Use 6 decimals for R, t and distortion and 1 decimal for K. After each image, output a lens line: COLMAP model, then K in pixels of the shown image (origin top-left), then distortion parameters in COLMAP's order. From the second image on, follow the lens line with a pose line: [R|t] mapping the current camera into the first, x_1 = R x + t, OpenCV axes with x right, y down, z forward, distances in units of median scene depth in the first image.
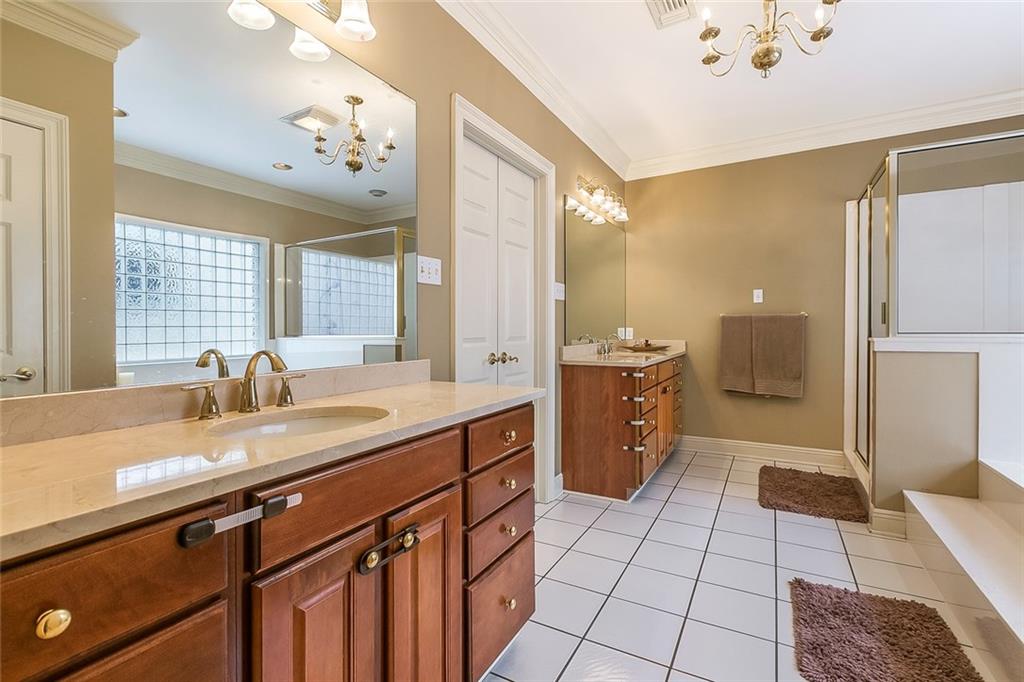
lens RADIAL K [[465.7, 0, 515.0], [0, 465.7, 324.8], [0, 0, 1]] dist [0.001582, -0.000731]
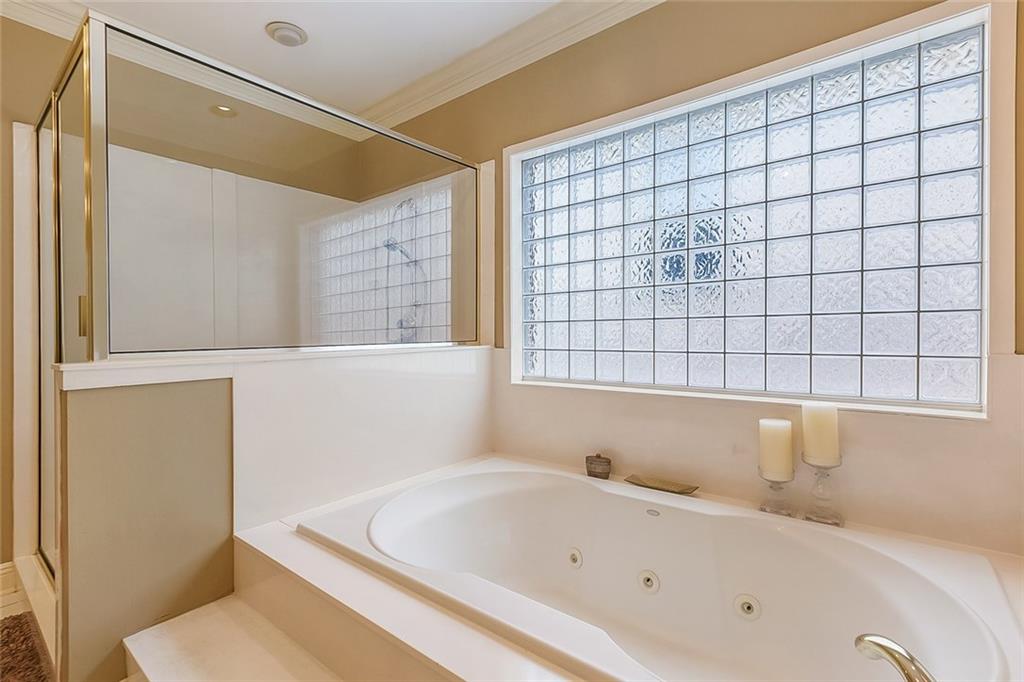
lens RADIAL K [[465.7, 0, 512.7], [0, 465.7, 342.1], [0, 0, 1]] dist [0.001582, -0.000731]
pose [[0.161671, -0.002079, 0.986843, 0.298395], [0.010919, 0.999940, 0.000318, 0.008436], [-0.986784, 0.010724, 0.161684, 0.371409]]
